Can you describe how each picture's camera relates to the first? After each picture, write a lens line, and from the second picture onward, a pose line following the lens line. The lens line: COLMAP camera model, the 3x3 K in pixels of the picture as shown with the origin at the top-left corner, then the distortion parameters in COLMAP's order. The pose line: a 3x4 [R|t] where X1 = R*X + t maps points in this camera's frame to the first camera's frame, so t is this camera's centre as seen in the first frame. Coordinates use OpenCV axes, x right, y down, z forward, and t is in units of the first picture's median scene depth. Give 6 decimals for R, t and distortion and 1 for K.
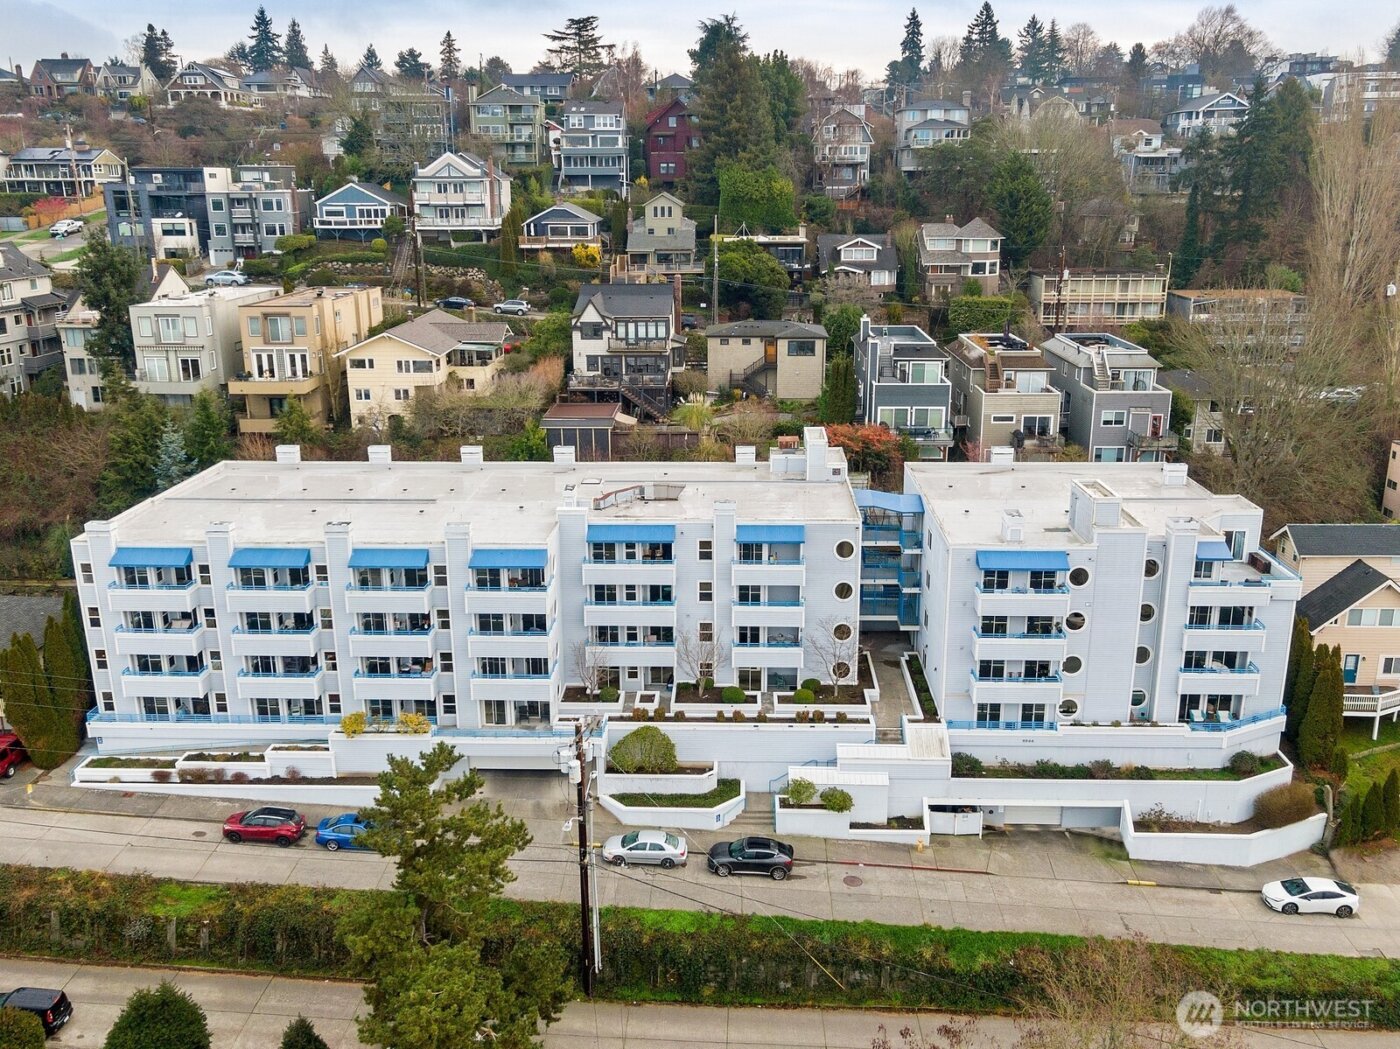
lens RADIAL K [[1177.7, 0, 700.0], [0, 1177.7, 524.5], [0, 0, 1]] dist [0.028334, 0.005452]
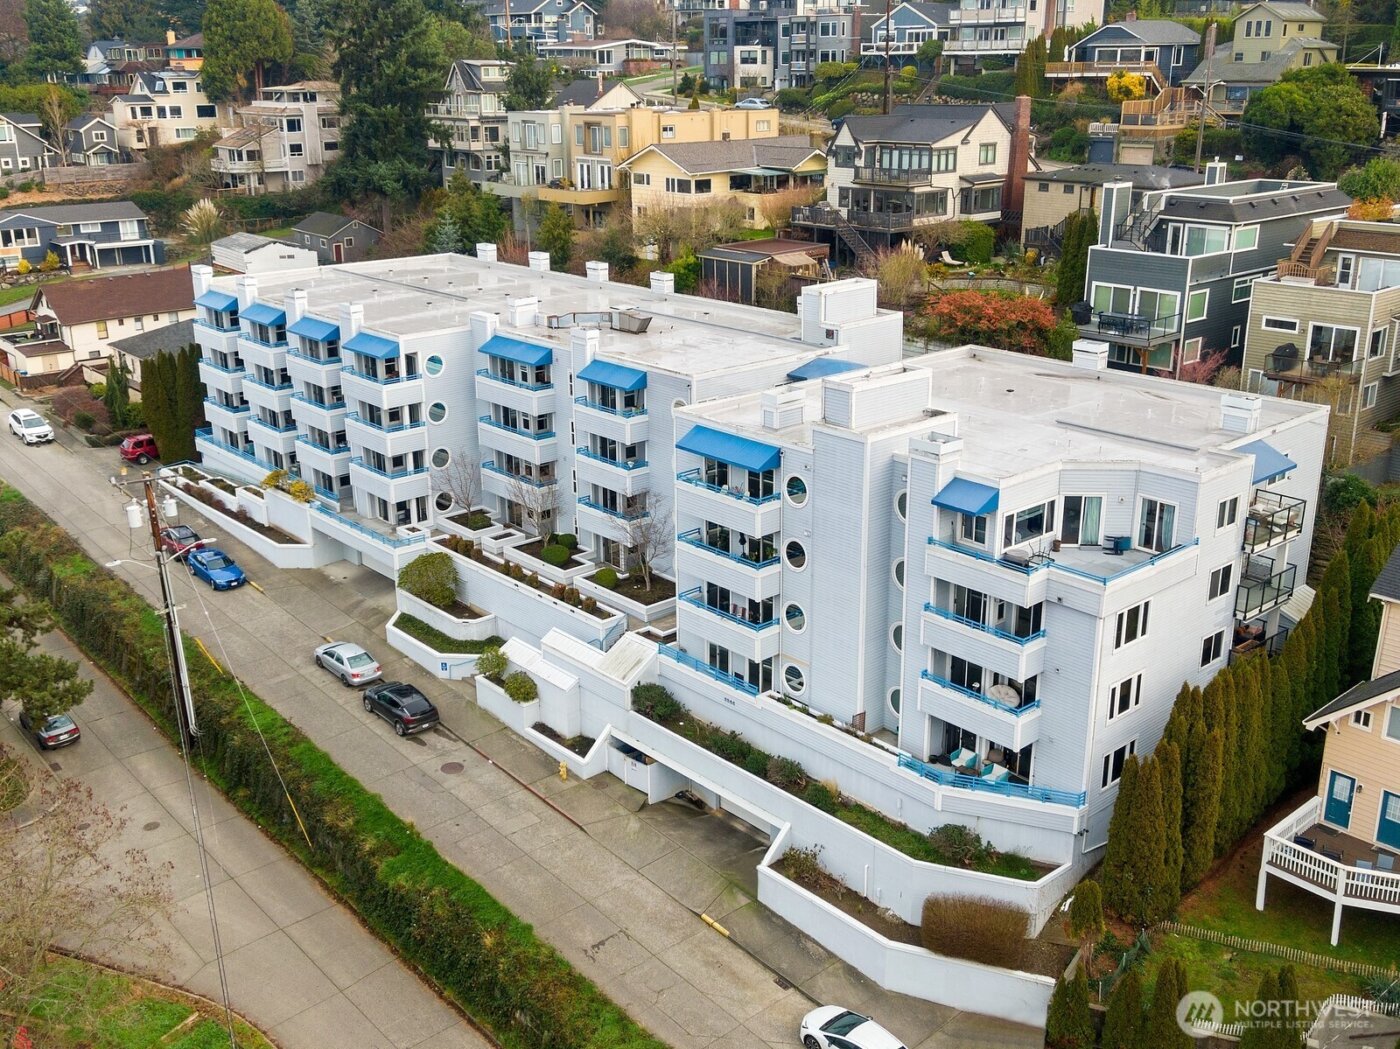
lens RADIAL K [[1370.5, 0, 700.0], [0, 1370.5, 524.5], [0, 0, 1]] dist [0.025573, 0.006903]
pose [[0.686635, 0.232423, -0.688848, 0.787587], [-0.199767, 0.971365, 0.128621, -0.025943], [0.699018, 0.049293, 0.713403, 0.367511]]
